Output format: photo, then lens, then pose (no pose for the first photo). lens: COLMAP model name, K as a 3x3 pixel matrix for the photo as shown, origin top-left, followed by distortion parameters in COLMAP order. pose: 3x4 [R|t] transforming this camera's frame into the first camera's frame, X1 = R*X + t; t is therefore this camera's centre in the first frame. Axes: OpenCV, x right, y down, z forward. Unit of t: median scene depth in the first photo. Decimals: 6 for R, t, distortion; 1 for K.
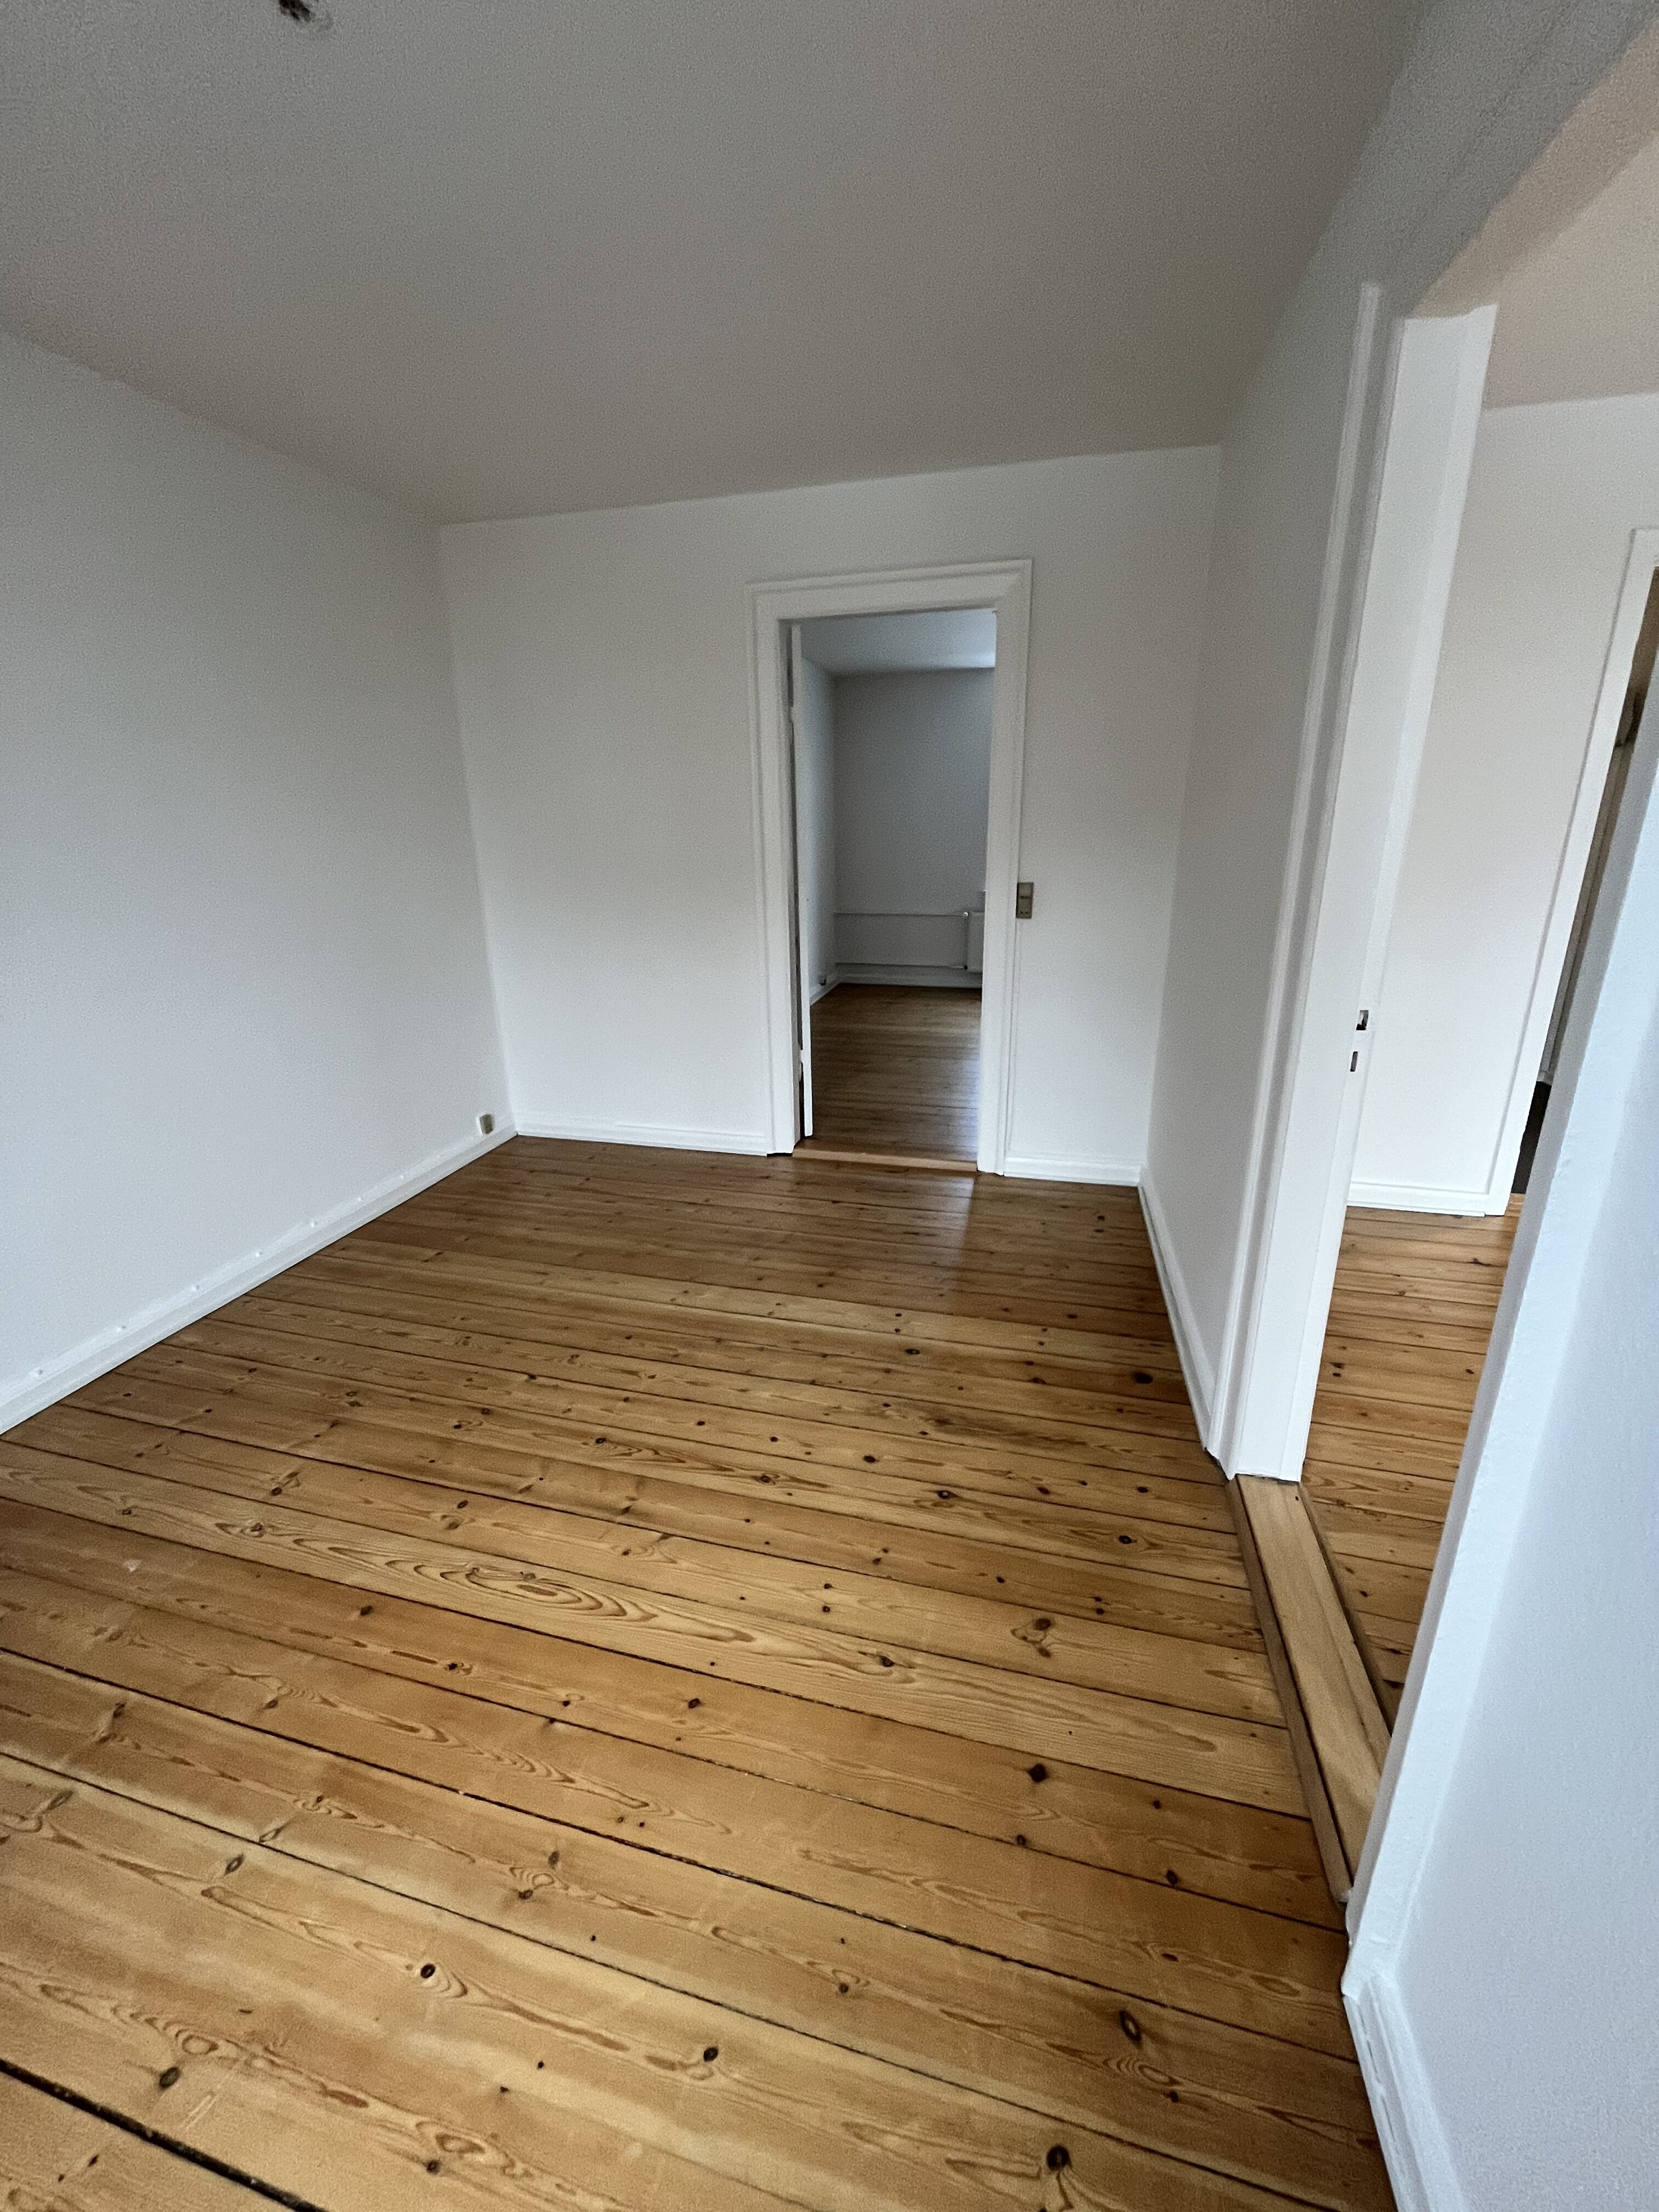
lens RADIAL K [[903.6, 0, 835.8], [0, 903.6, 1105.1], [0, 0, 1]] dist [-0.004603, -0.000524]
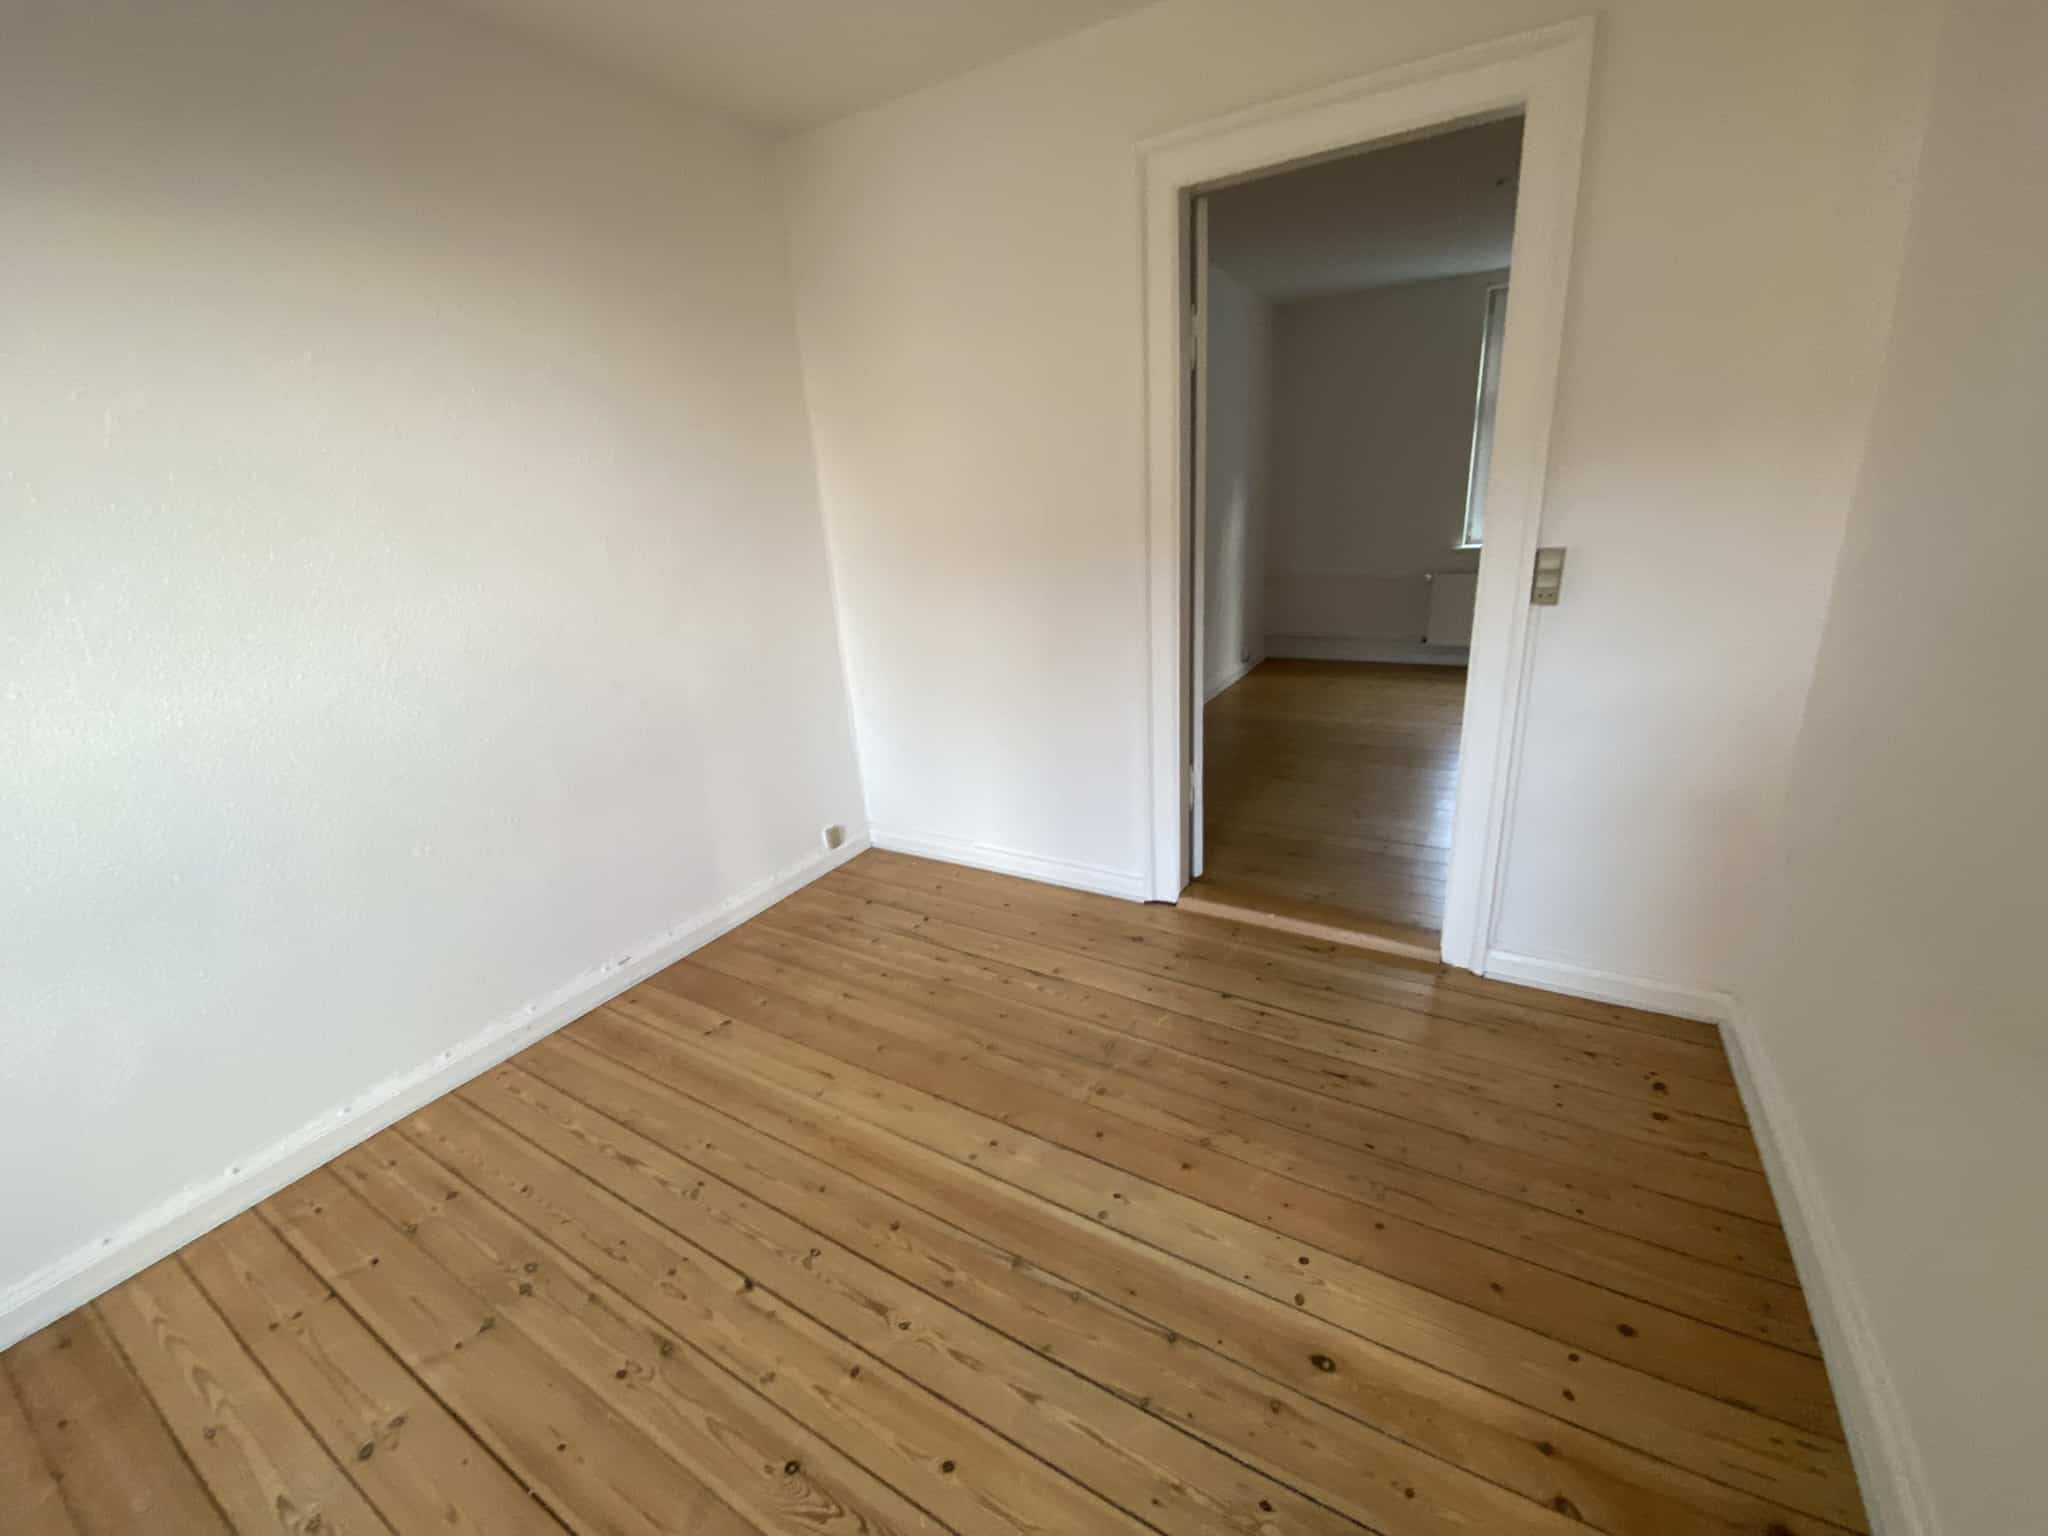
lens RADIAL K [[845.0, 0, 1012.5], [0, 845.0, 774.9], [0, 0, 1]] dist [-0.003614, -0.002969]
pose [[0.956900, 0.043119, -0.287200, 0.024491], [-0.035784, 0.998887, 0.030744, -0.091790], [0.288206, -0.019142, 0.957377, 0.319440]]
